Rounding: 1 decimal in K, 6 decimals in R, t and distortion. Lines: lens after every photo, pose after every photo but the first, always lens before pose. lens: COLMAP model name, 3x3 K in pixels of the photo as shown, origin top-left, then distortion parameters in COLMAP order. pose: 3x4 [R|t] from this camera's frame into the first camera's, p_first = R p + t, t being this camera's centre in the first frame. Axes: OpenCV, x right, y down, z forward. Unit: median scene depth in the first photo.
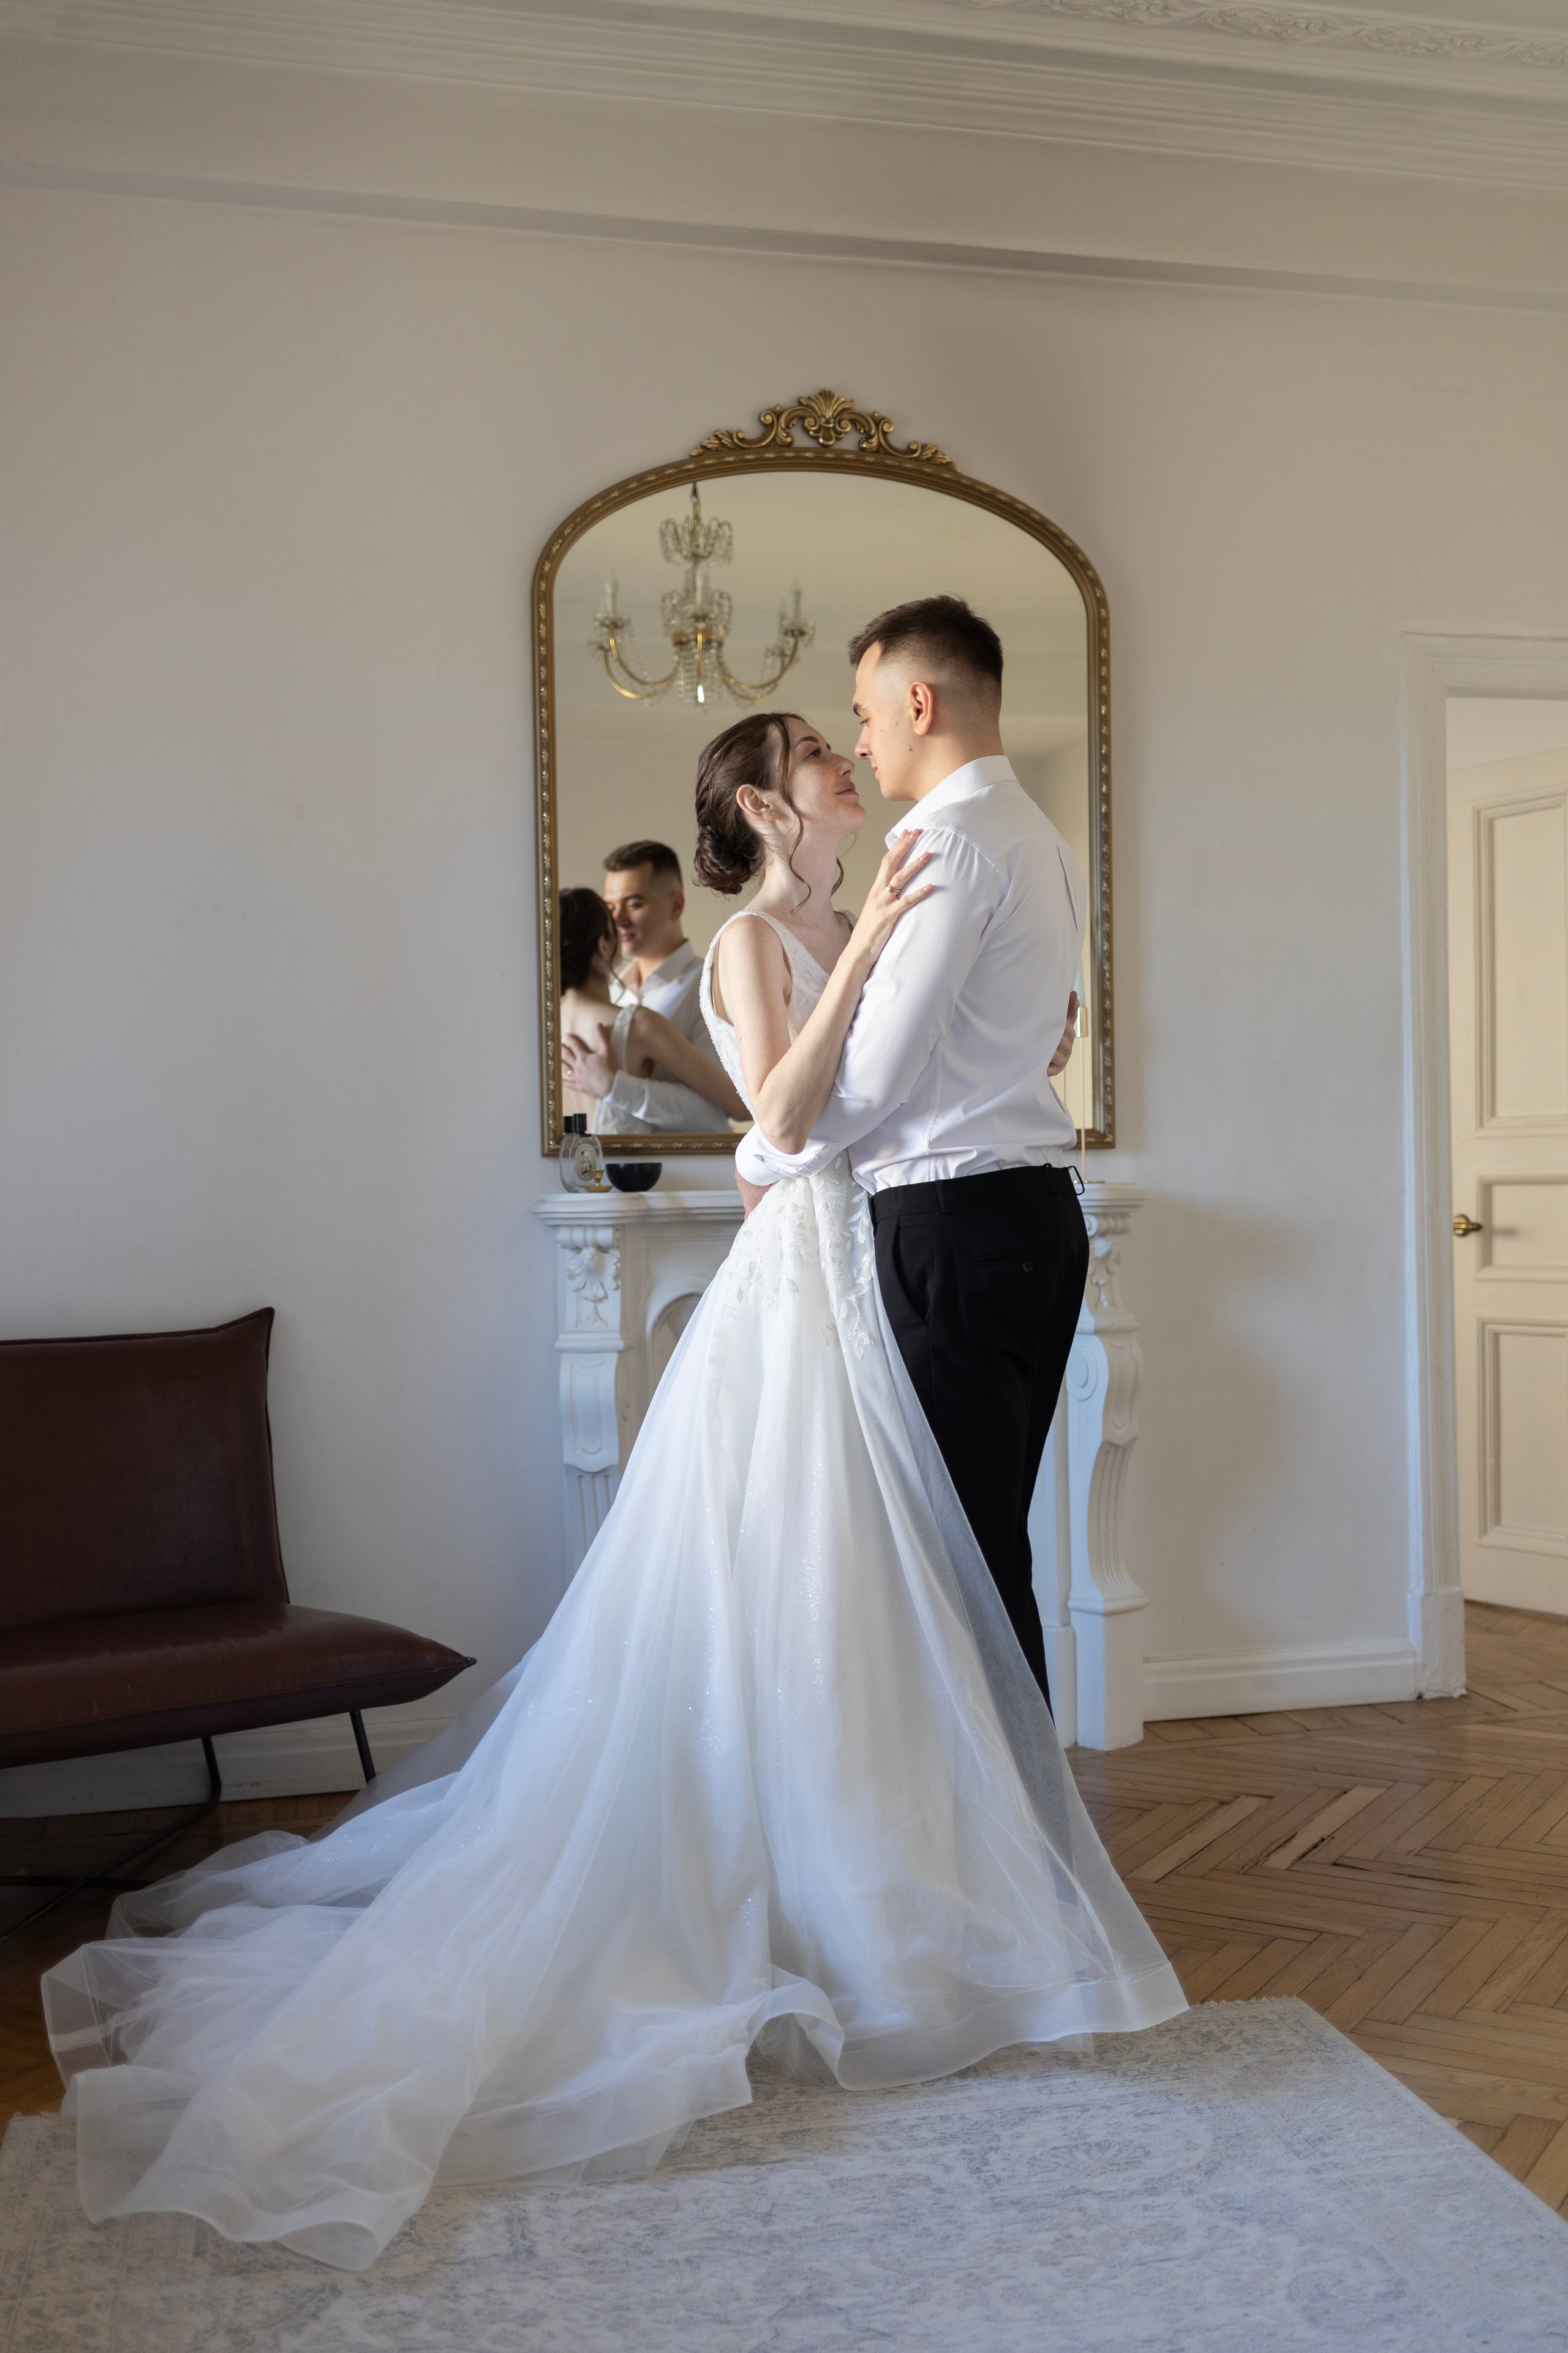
lens RADIAL K [[2320.4, 0, 822.0], [0, 2320.4, 1183.0], [0, 0, 1]] dist [0.015328, -0.022487]
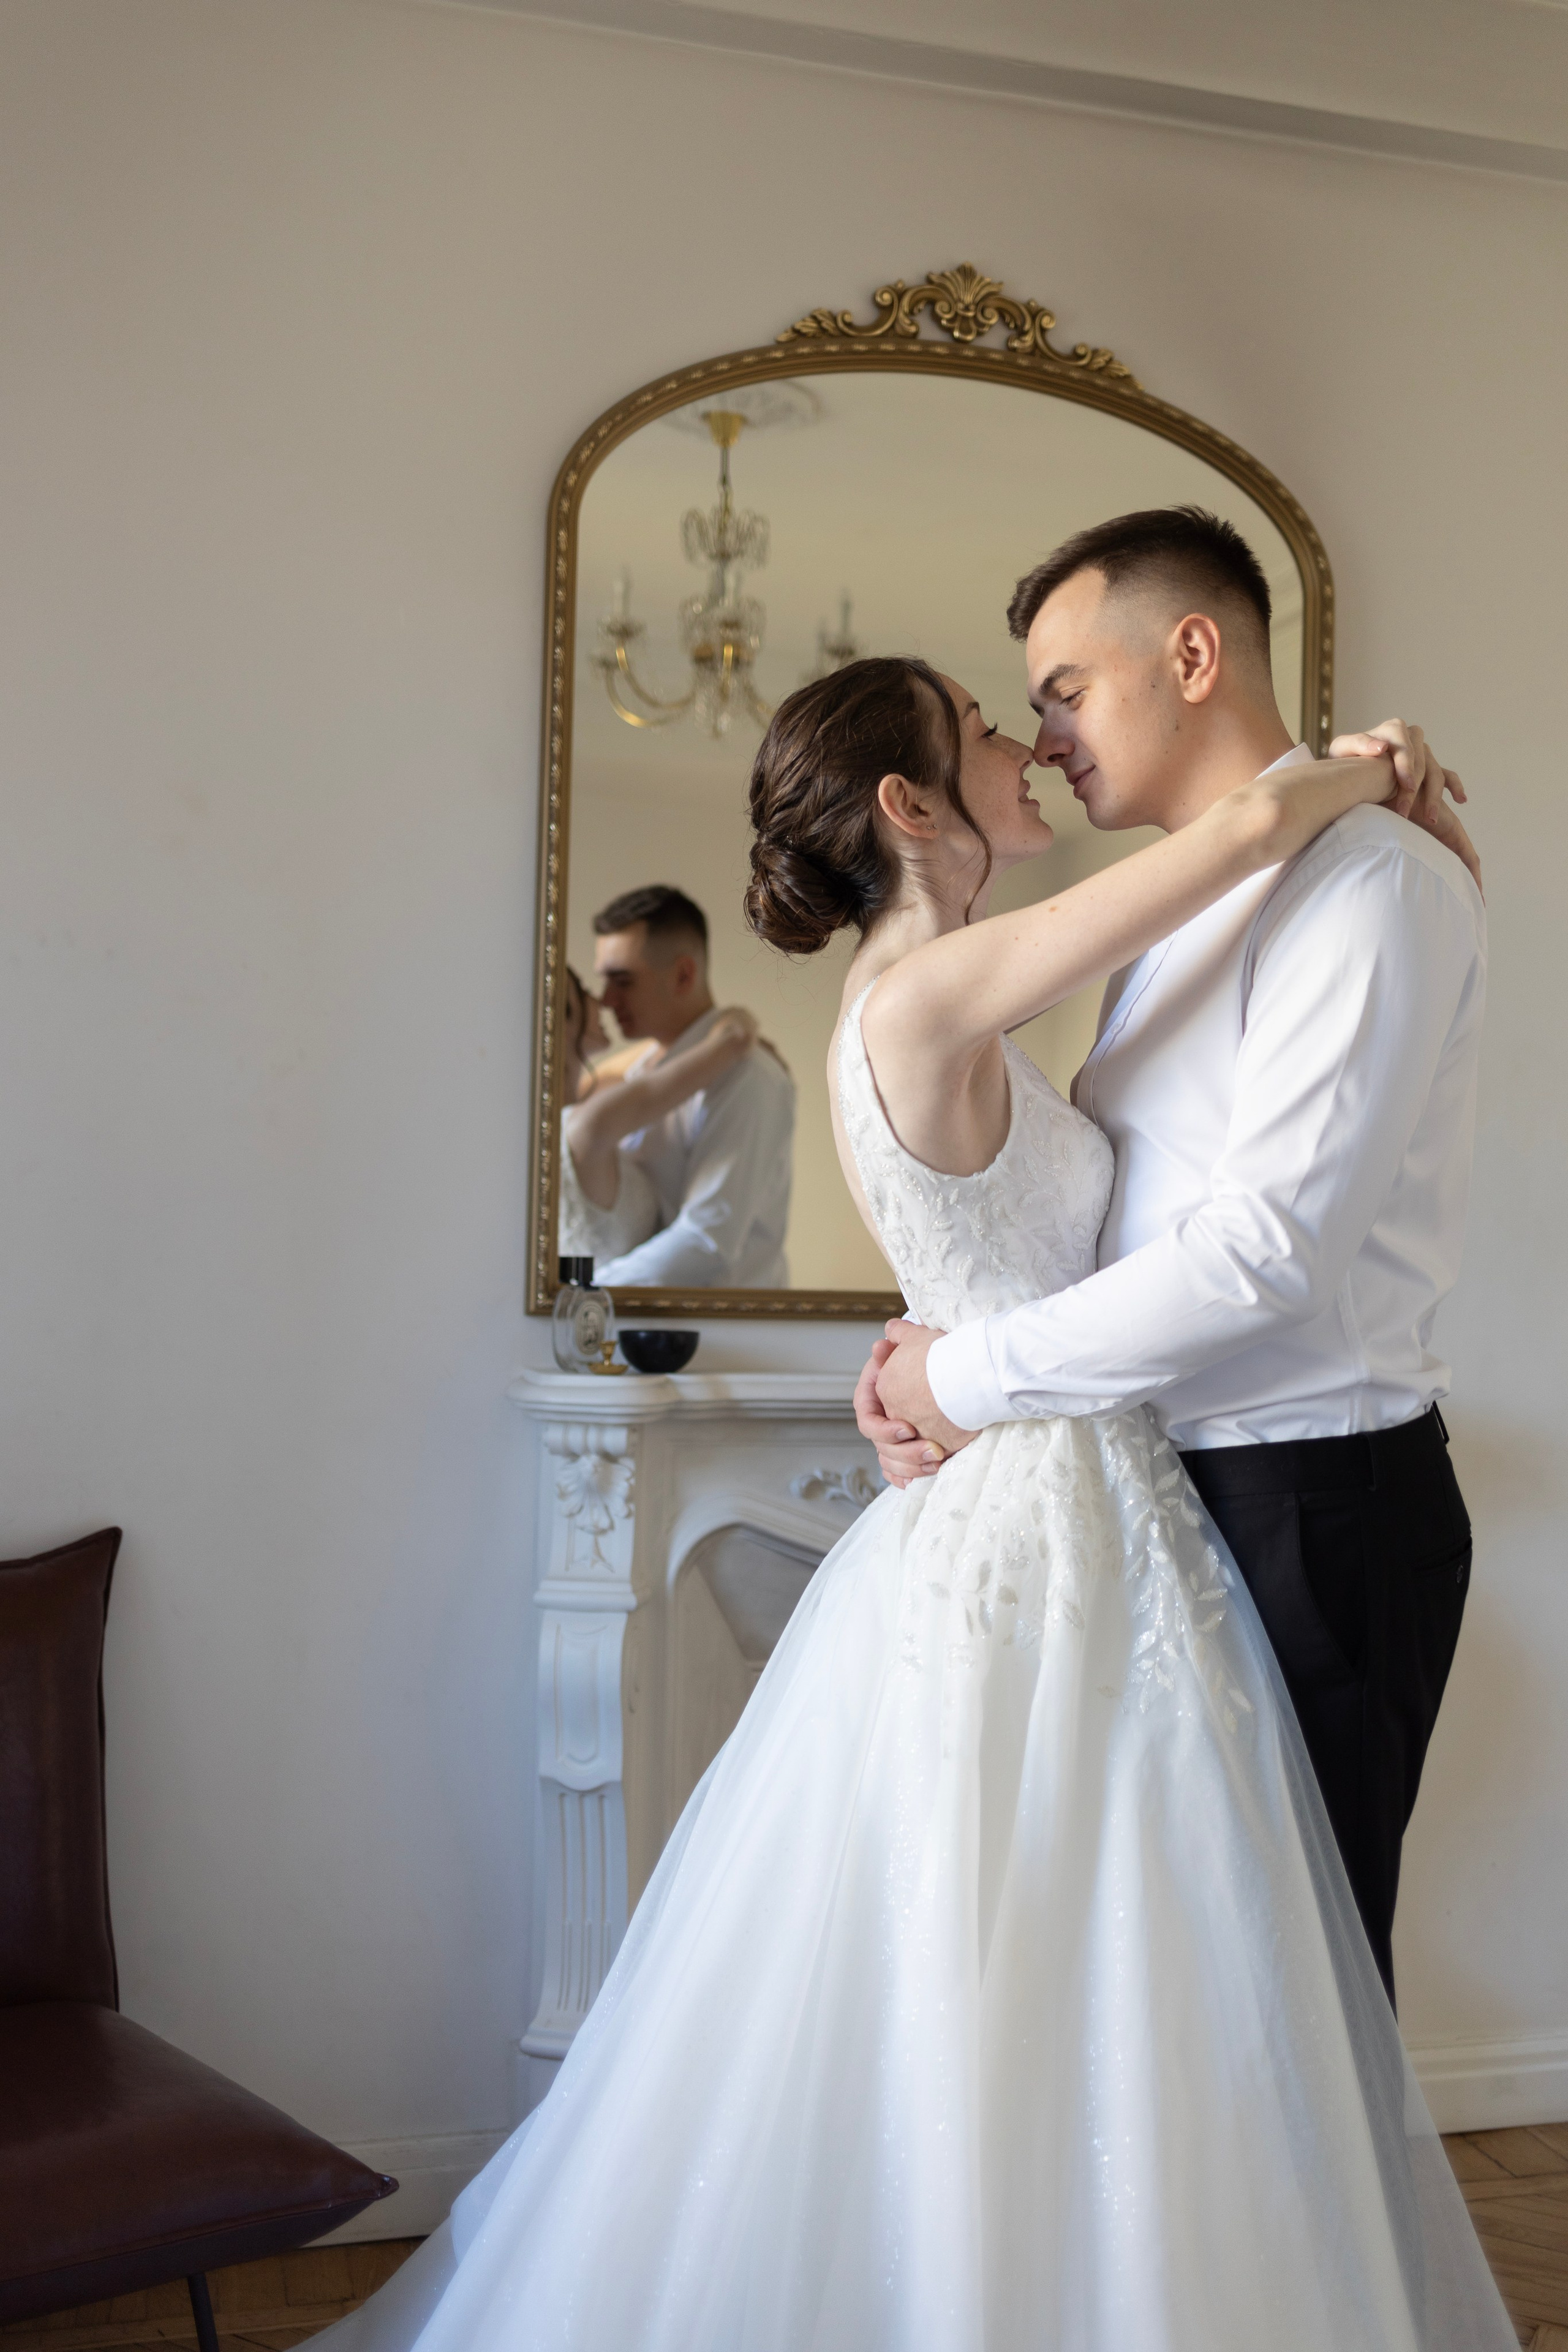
lens RADIAL K [[2276.4, 0, 798.1], [0, 2276.4, 1137.3], [0, 0, 1]] dist [-0.002738, 0.029384]
pose [[0.999052, 0.040238, 0.016584, -0.051470], [-0.039259, 0.997680, -0.055625, -0.028917], [-0.018783, 0.054922, 0.998314, 0.308996]]
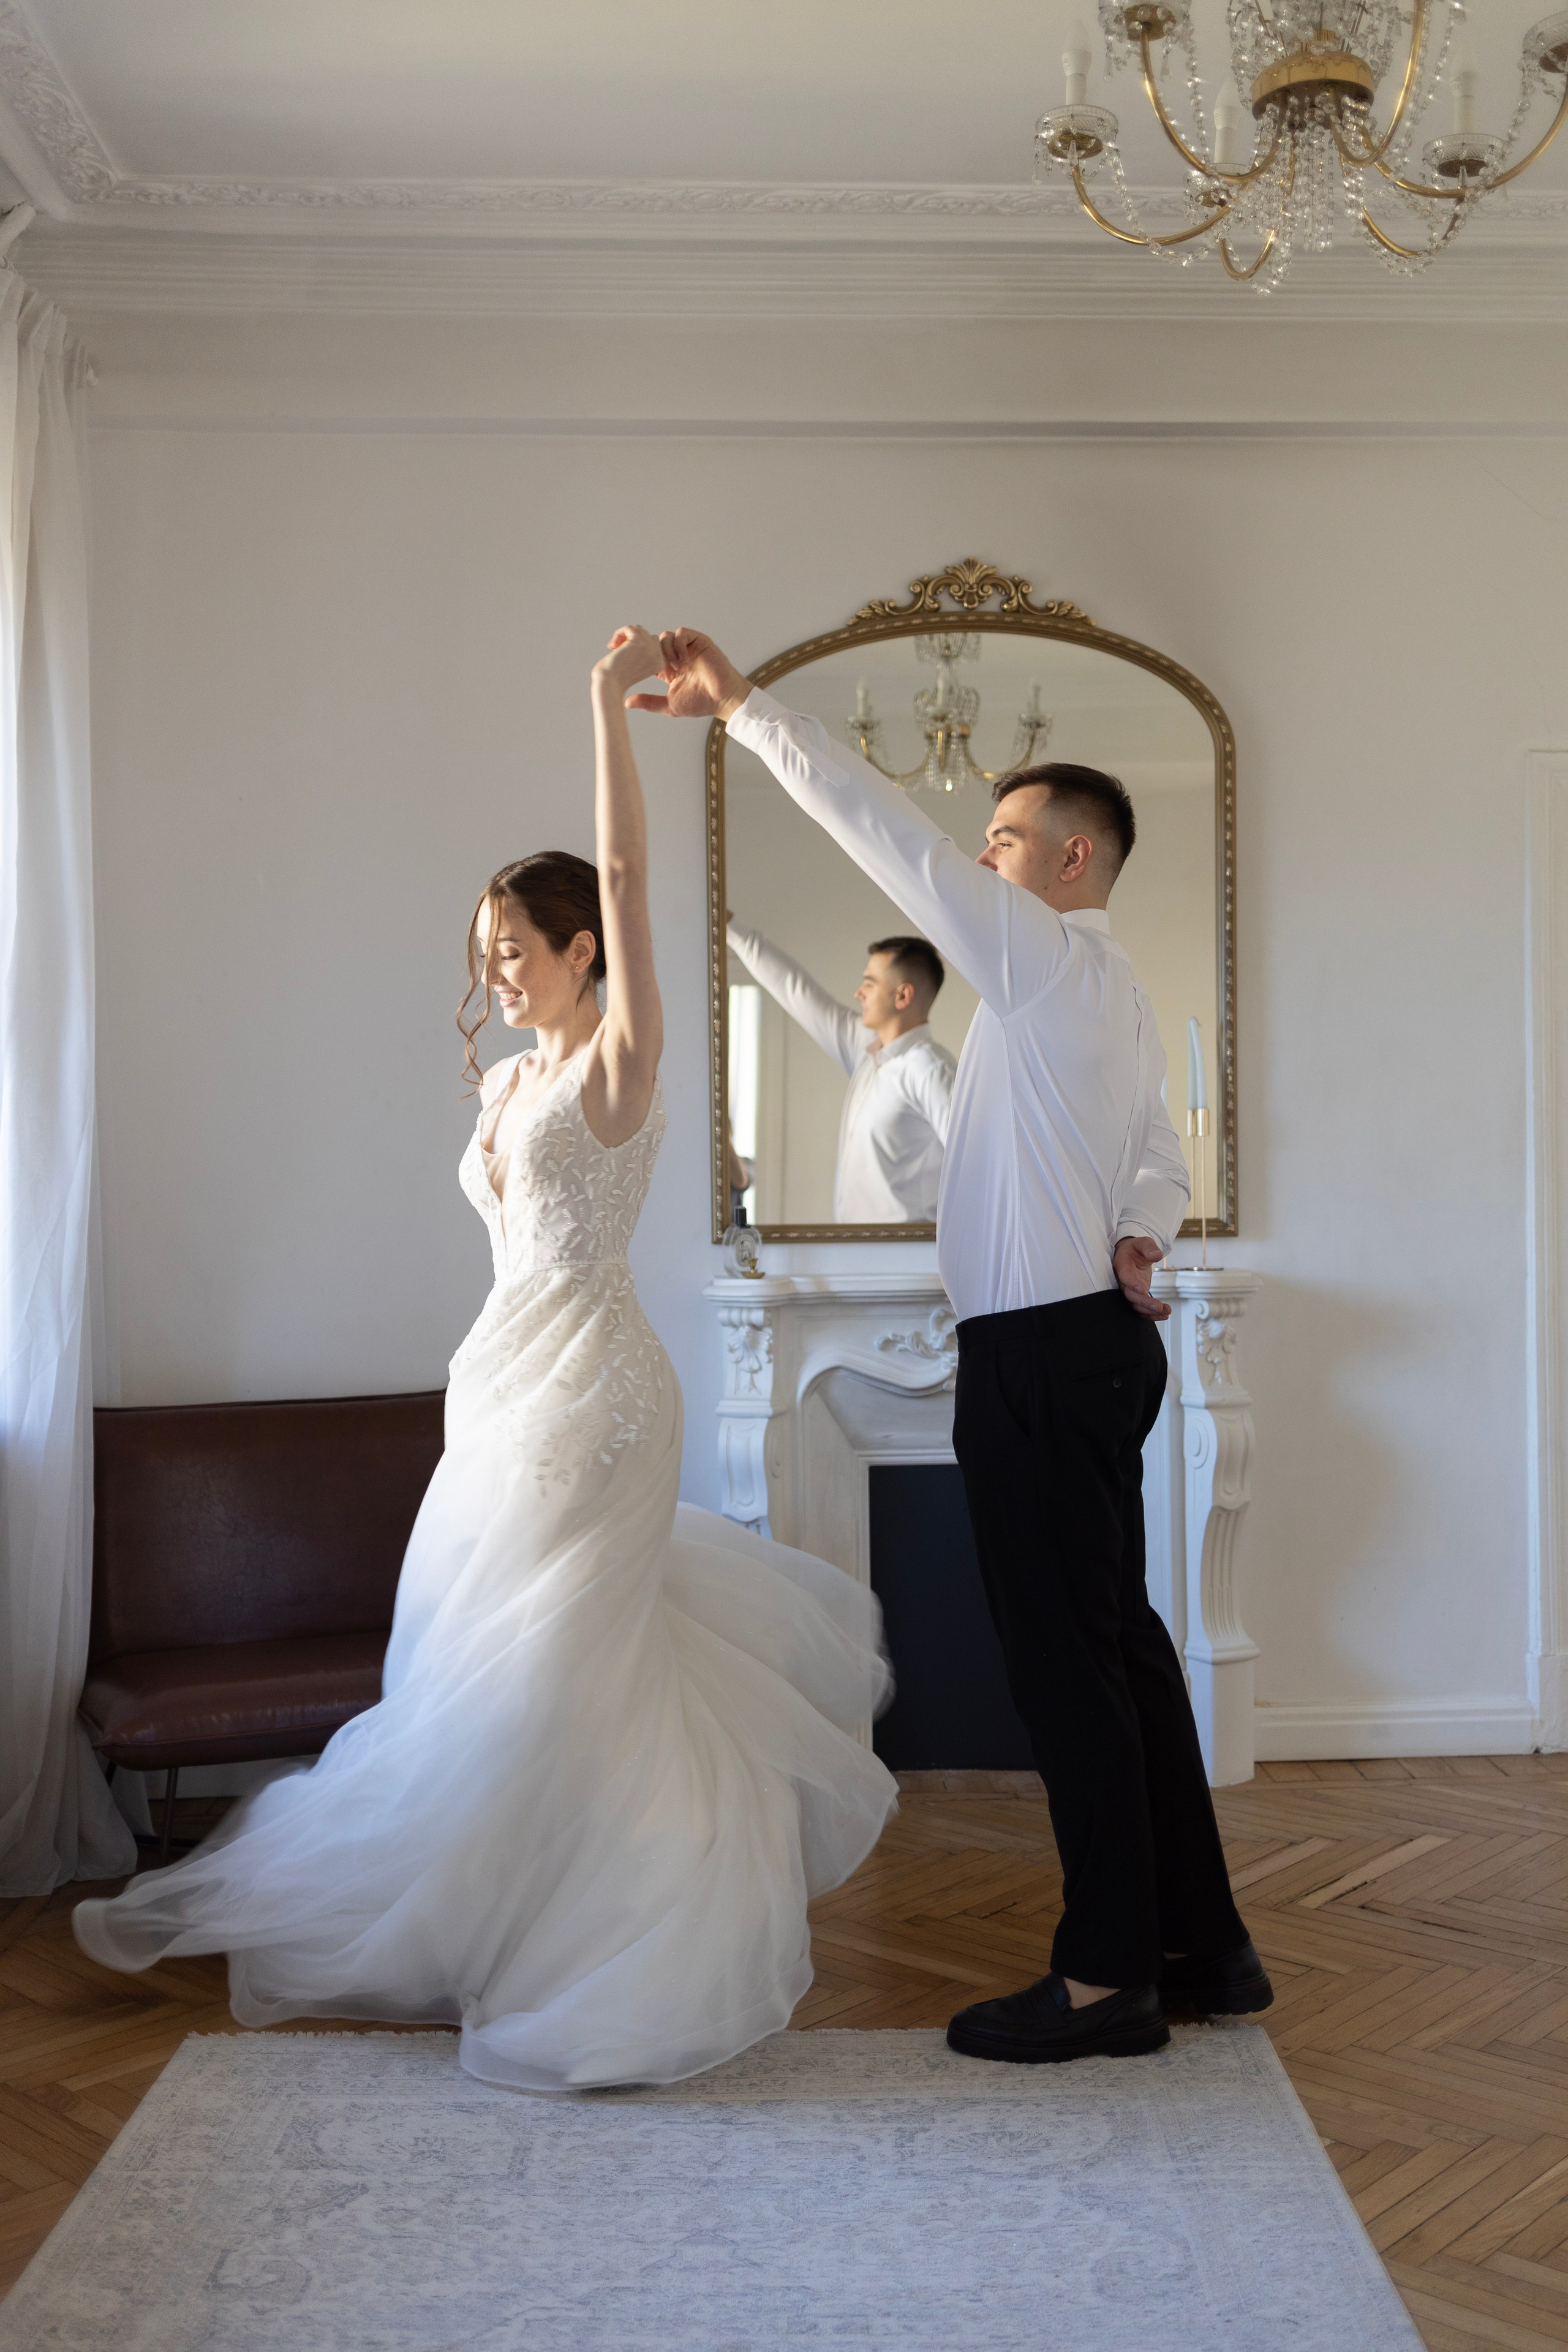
lens RADIAL K [[2277.9, 0, 772.5], [0, 2277.9, 1202.0], [0, 0, 1]] dist [0.002725, -0.006820]
pose [[0.978484, 0.008695, -0.206142, 0.138061], [-0.005424, 0.999850, 0.016427, -0.049626], [0.206254, -0.014956, 0.978384, -0.097274]]
